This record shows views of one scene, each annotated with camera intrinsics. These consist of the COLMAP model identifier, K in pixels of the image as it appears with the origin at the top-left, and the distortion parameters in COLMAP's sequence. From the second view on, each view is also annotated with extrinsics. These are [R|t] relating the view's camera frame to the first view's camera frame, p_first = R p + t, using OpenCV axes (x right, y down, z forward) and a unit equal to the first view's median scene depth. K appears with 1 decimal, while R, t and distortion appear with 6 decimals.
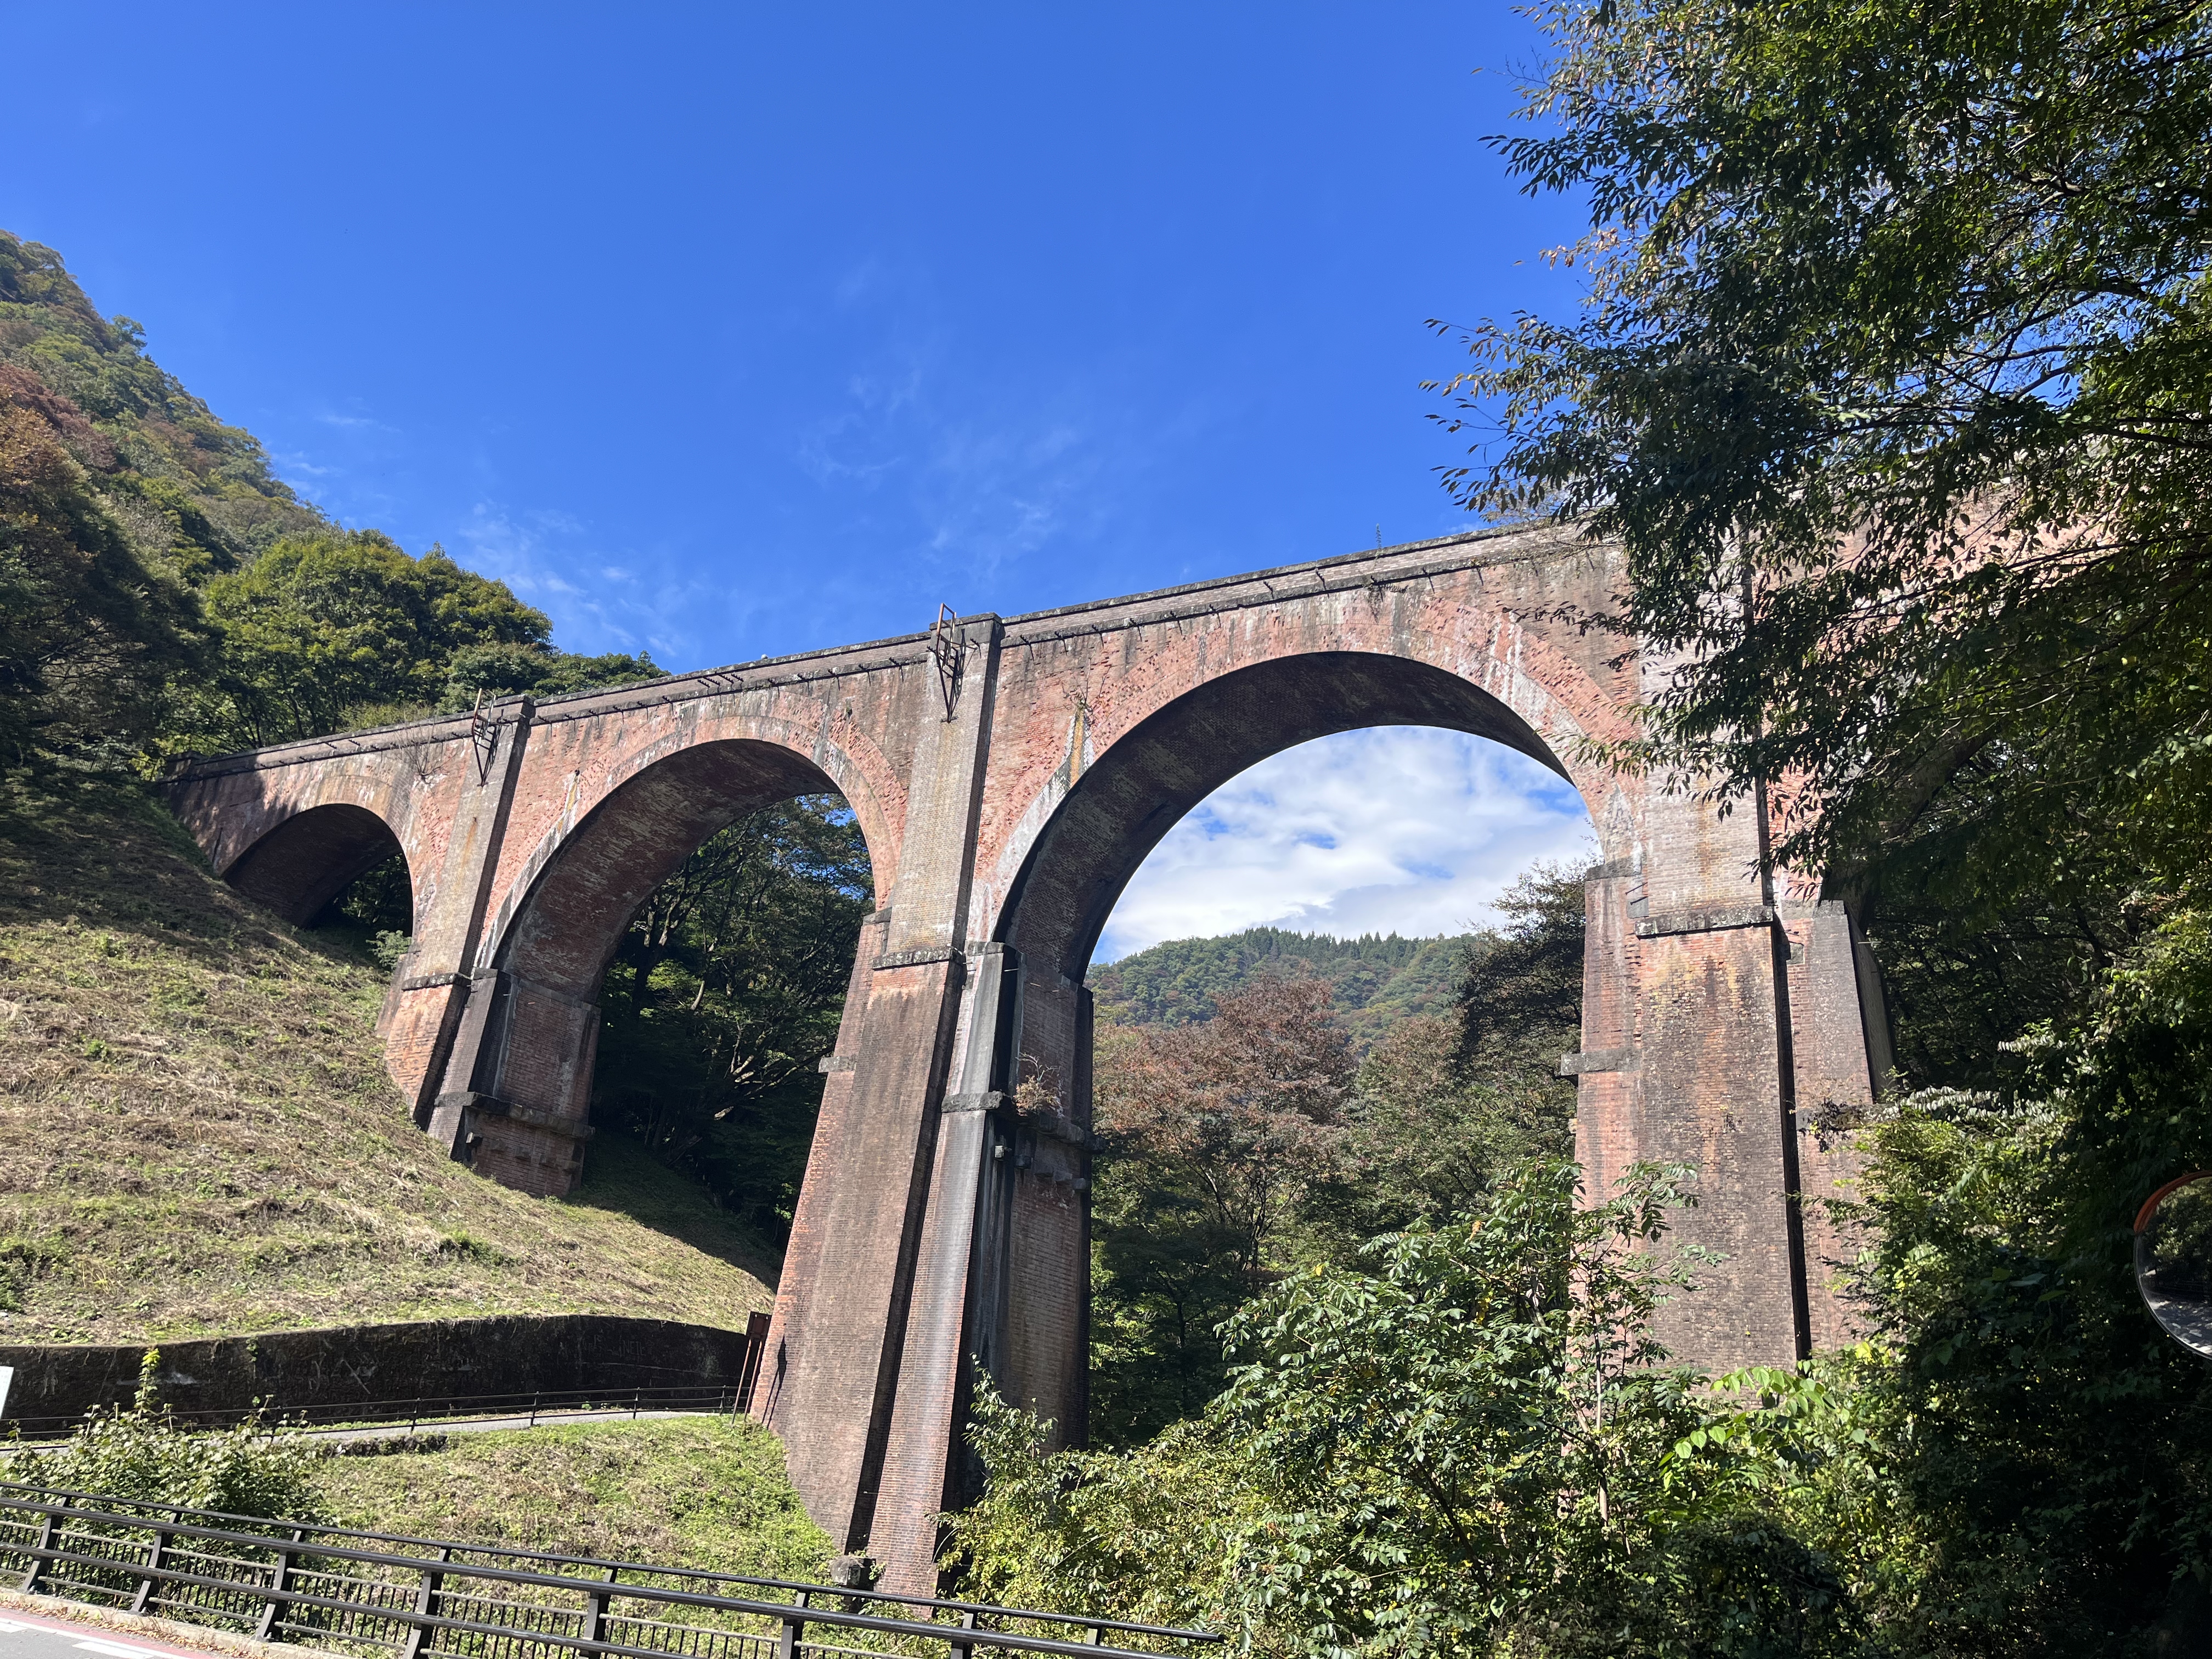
lens RADIAL K [[1675.8, 0, 1115.0], [0, 1675.8, 842.6], [0, 0, 1]] dist [0.057640, -0.064229]
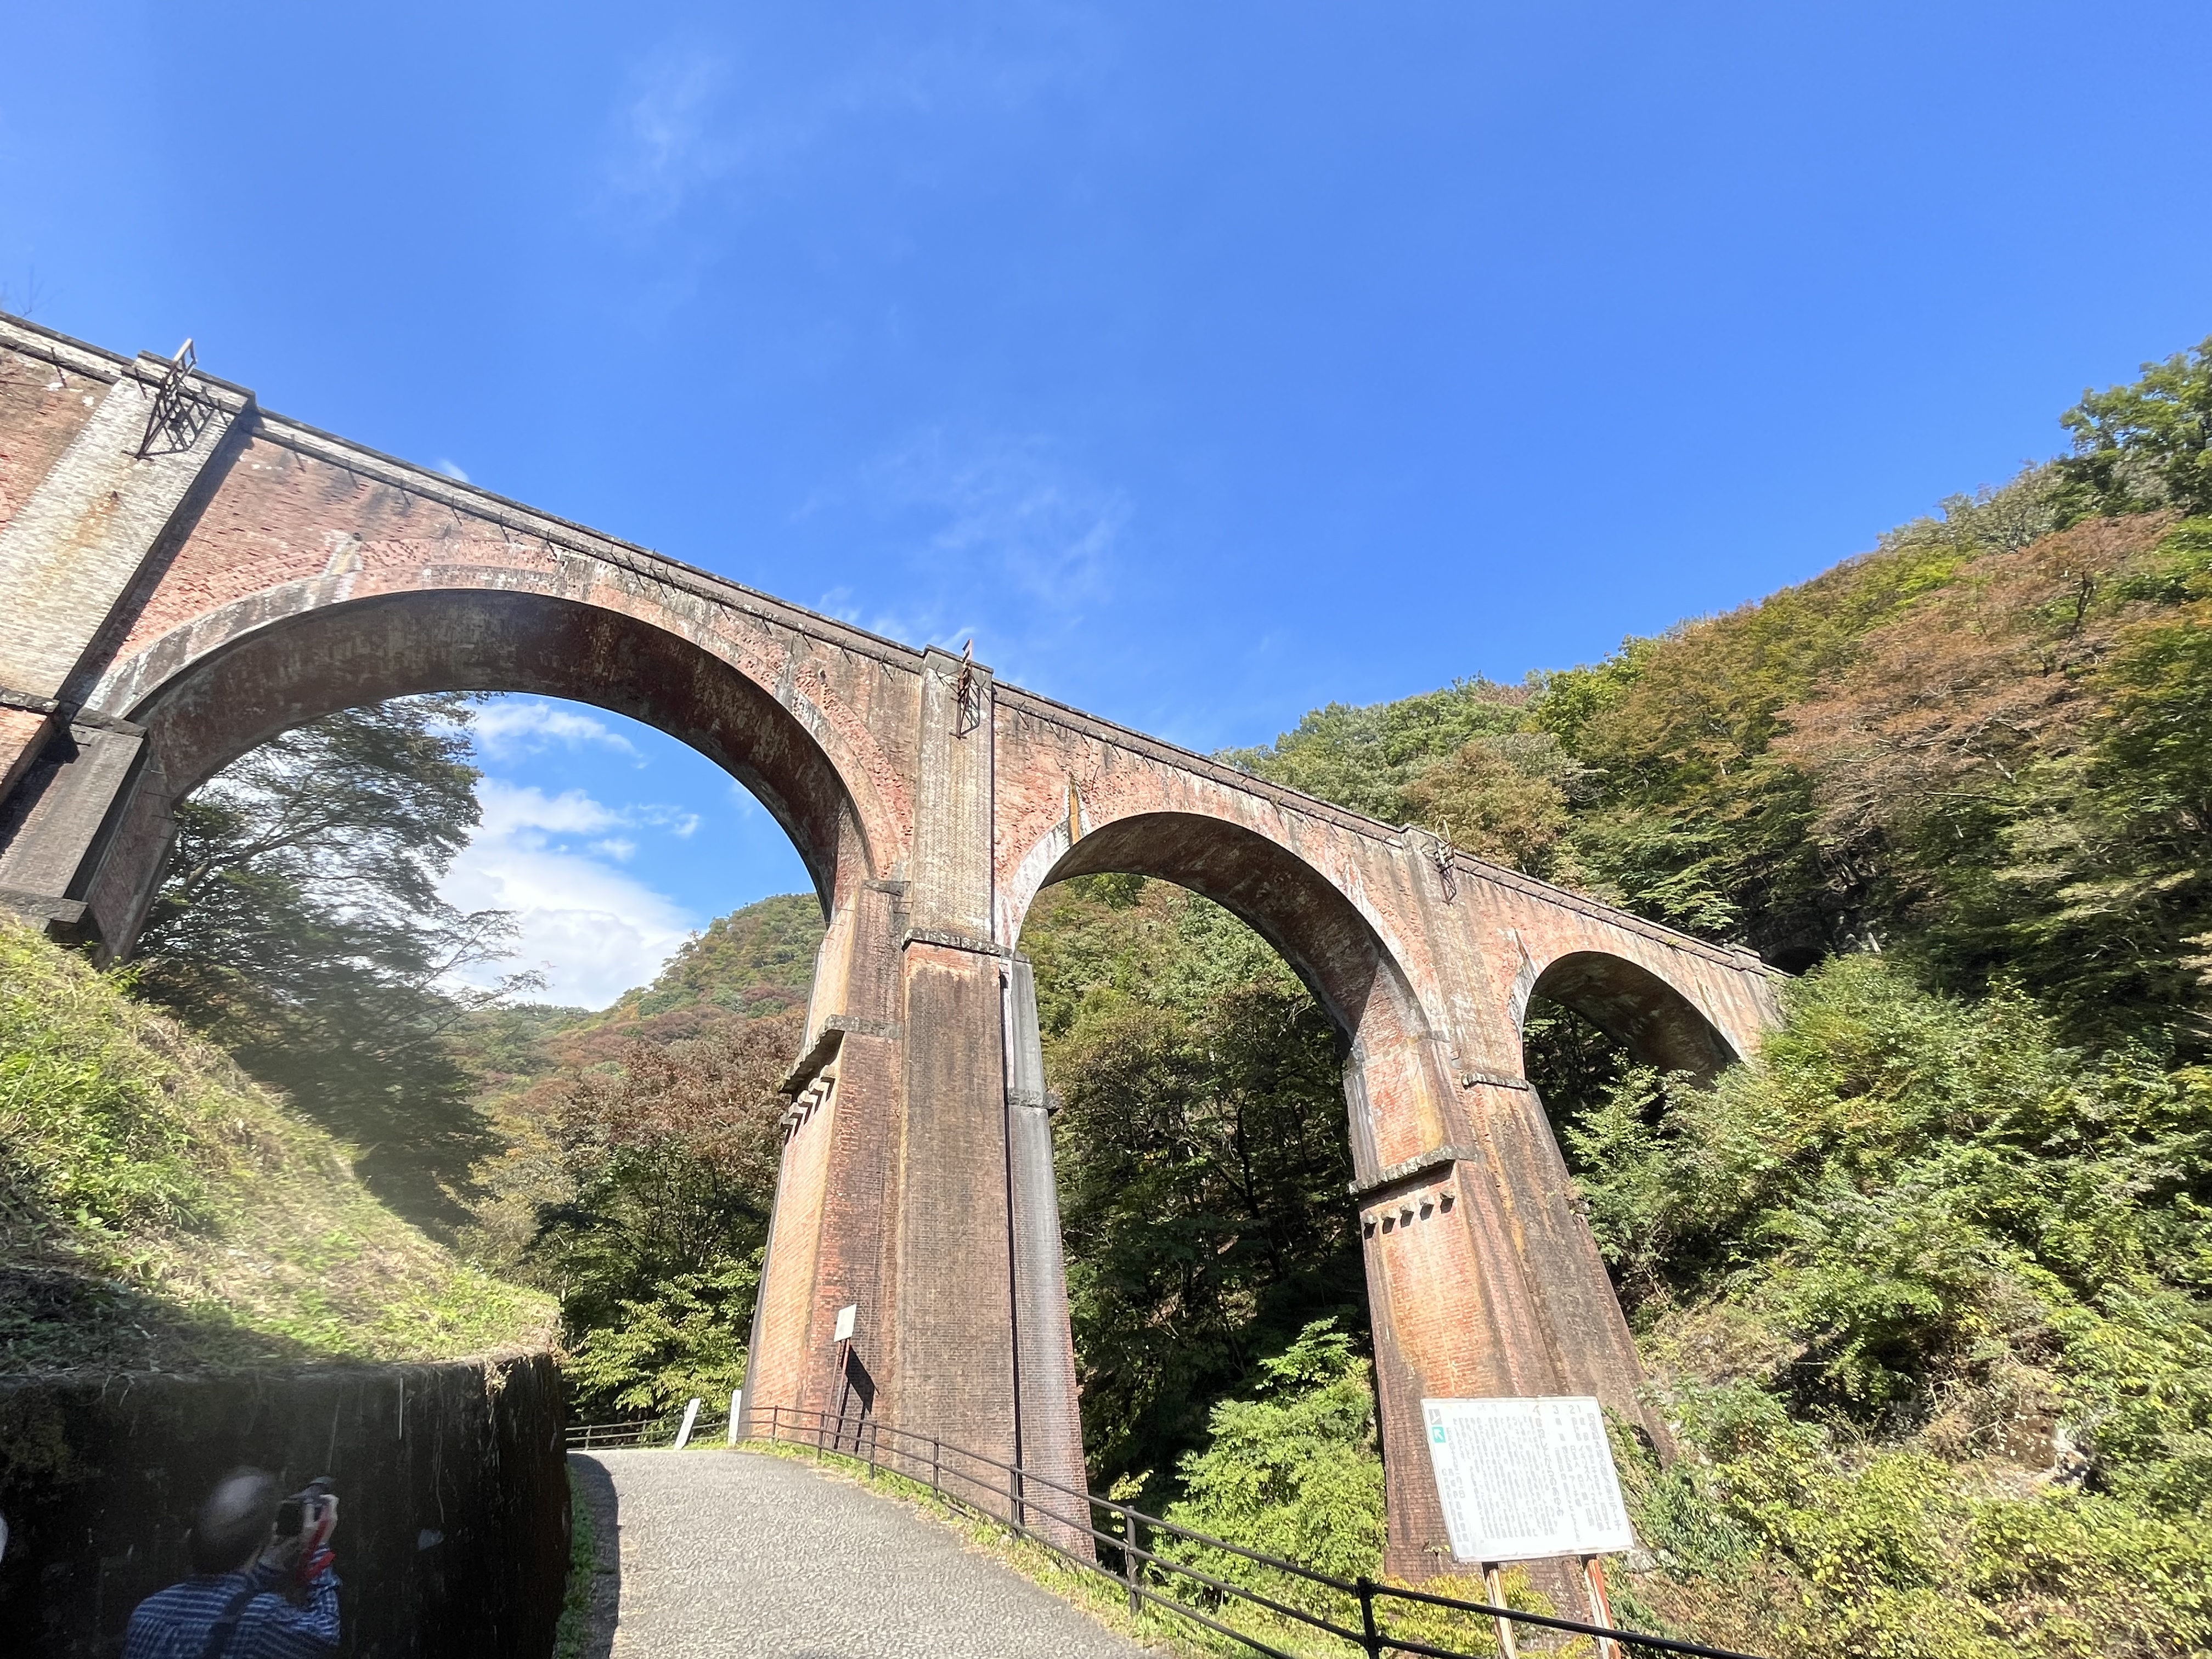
lens RADIAL K [[1033.9, 0, 1098.0], [0, 1033.9, 832.4], [0, 0, 1]] dist [-0.003302, 0.001224]
pose [[0.482497, 0.384467, 0.787008, -0.600497], [-0.240669, 0.922125, -0.302925, 0.177836], [-0.842185, -0.043248, 0.537452, 0.600119]]
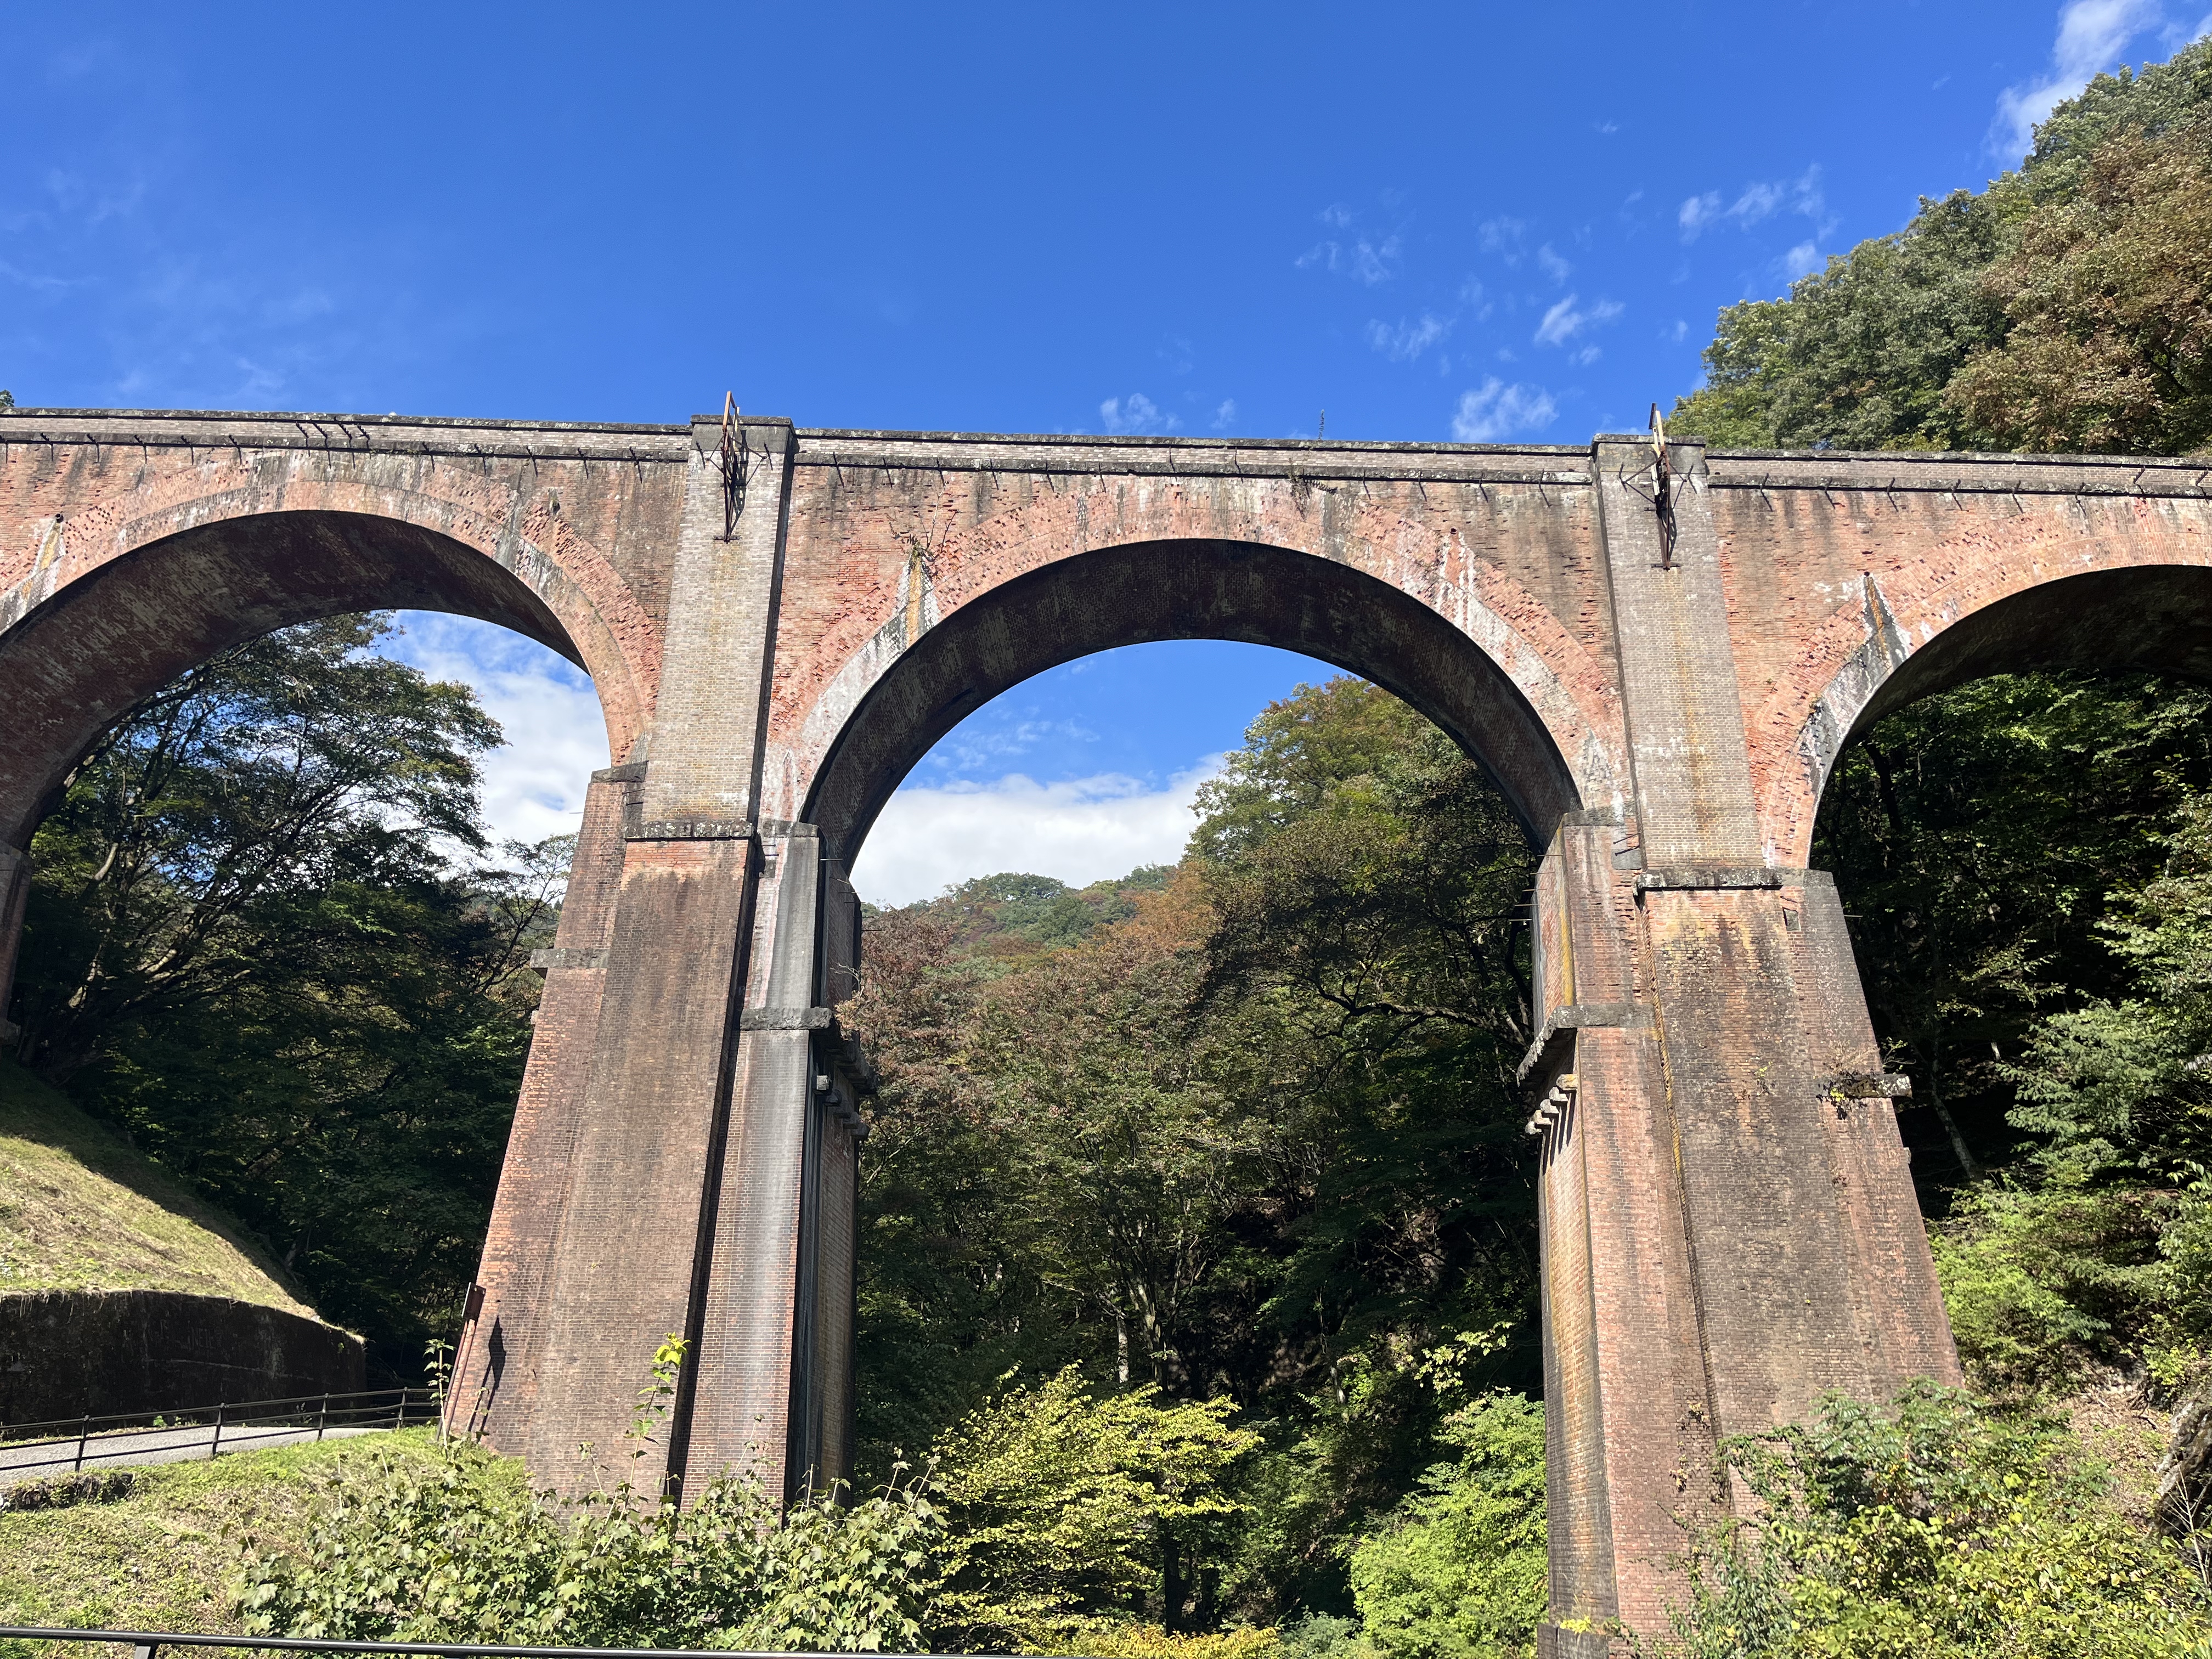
lens RADIAL K [[1675.8, 0, 1098.5], [0, 1675.8, 843.9], [0, 0, 1]] dist [0.057640, -0.064229]
pose [[0.884912, 0.116981, 0.450828, -0.305444], [-0.122398, 0.992331, -0.017241, 0.065832], [-0.449387, -0.039924, 0.892444, 0.223766]]
